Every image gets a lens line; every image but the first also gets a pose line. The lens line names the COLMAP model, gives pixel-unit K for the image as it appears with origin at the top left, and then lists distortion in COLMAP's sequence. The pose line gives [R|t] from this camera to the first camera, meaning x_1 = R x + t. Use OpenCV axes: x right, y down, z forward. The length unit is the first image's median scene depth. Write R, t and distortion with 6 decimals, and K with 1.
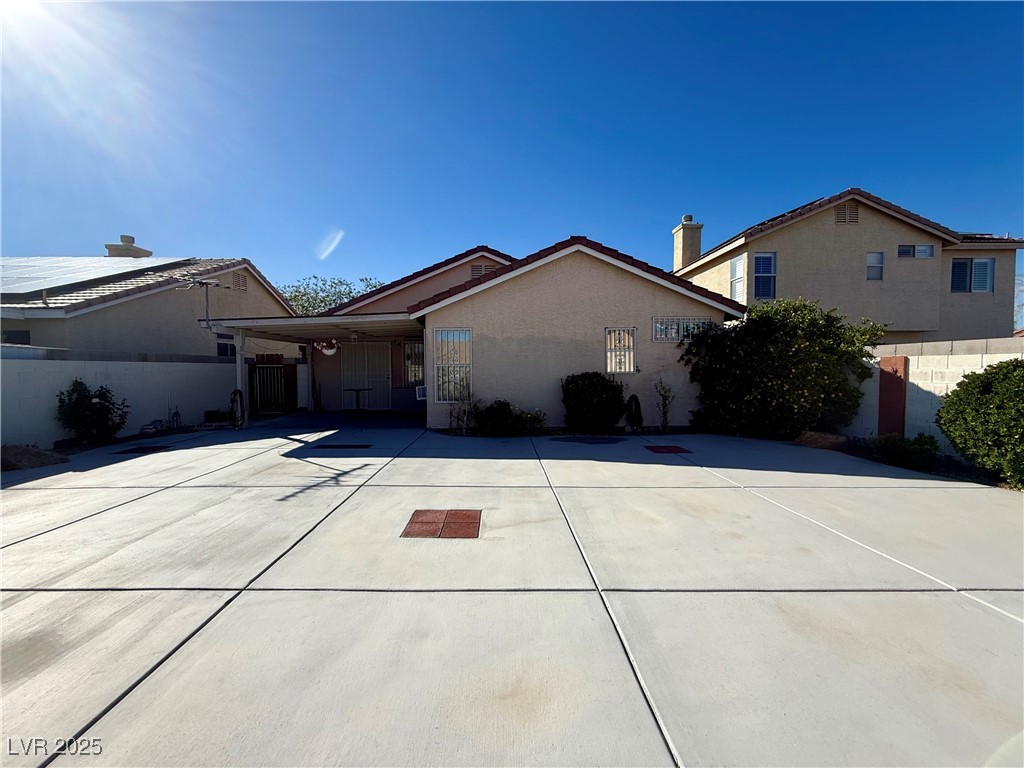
lens RADIAL K [[409.8, 0, 515.0], [0, 409.8, 383.0], [0, 0, 1]] dist [-0.000063, 0.000036]
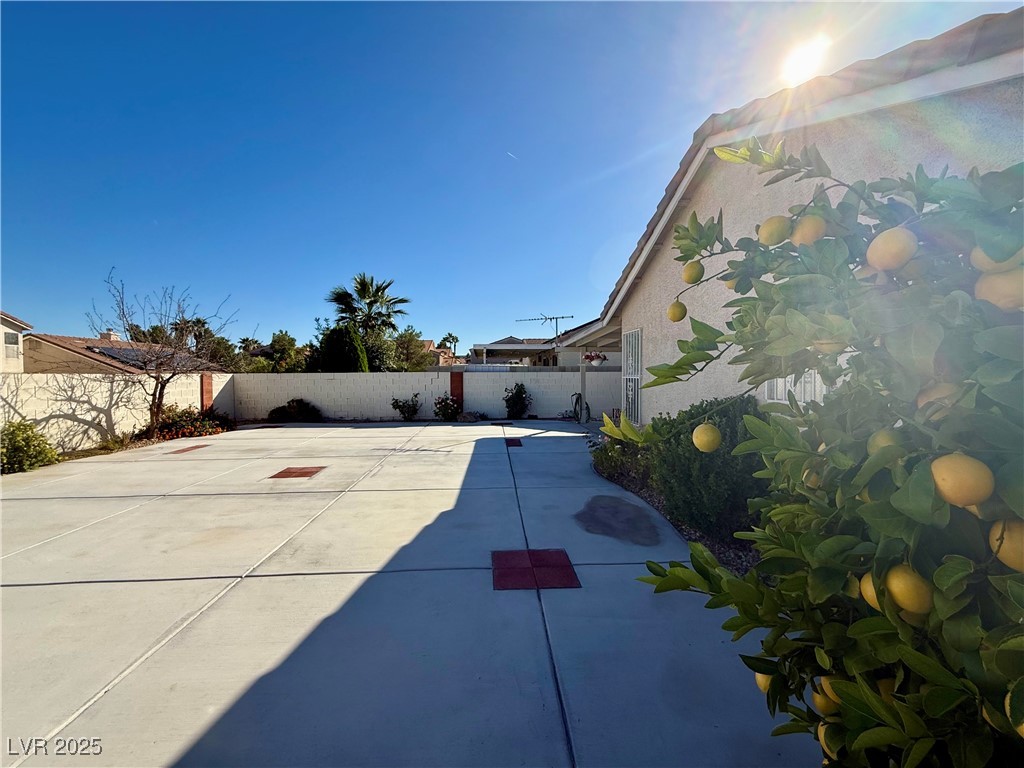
lens RADIAL K [[409.8, 0, 508.7], [0, 409.8, 383.7], [0, 0, 1]] dist [-0.000063, 0.000036]
pose [[0.023717, 0.031271, -0.999230, 1.470493], [-0.030039, 0.999082, 0.030554, -0.109195], [0.999267, 0.029292, 0.024635, 1.699503]]
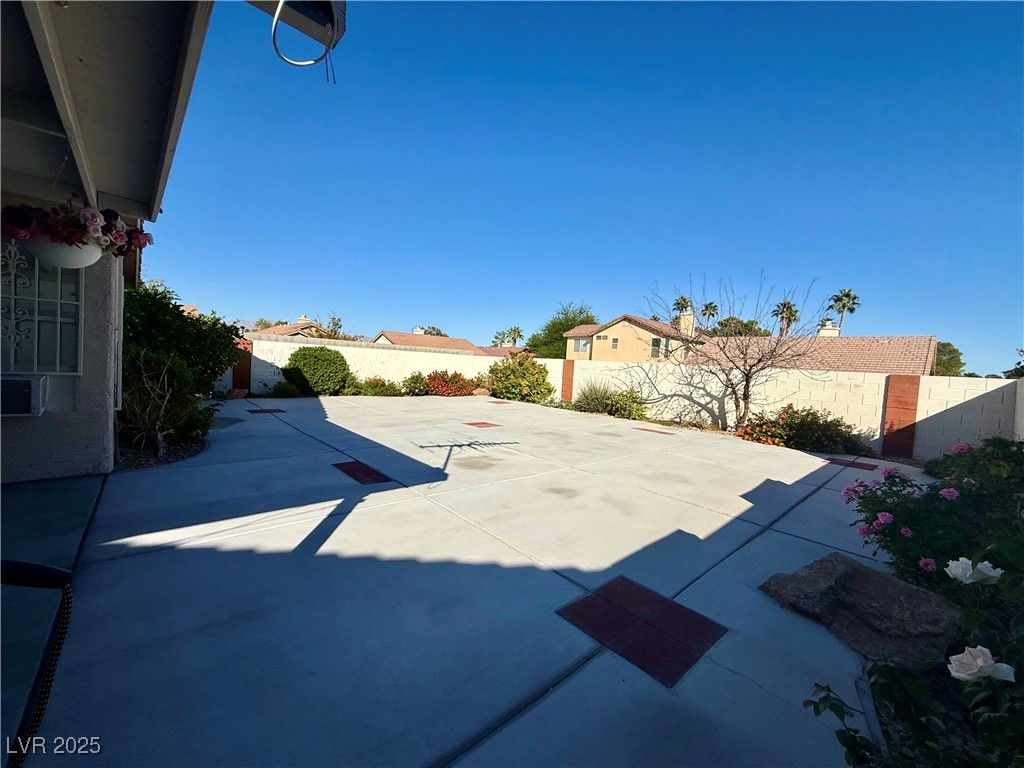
lens RADIAL K [[409.8, 0, 505.5], [0, 409.8, 386.6], [0, 0, 1]] dist [-0.000063, 0.000036]
pose [[-0.620041, -0.076160, 0.780864, -1.991181], [-0.028984, 0.996822, 0.074208, -0.053185], [-0.784034, 0.023380, -0.620277, 2.187066]]
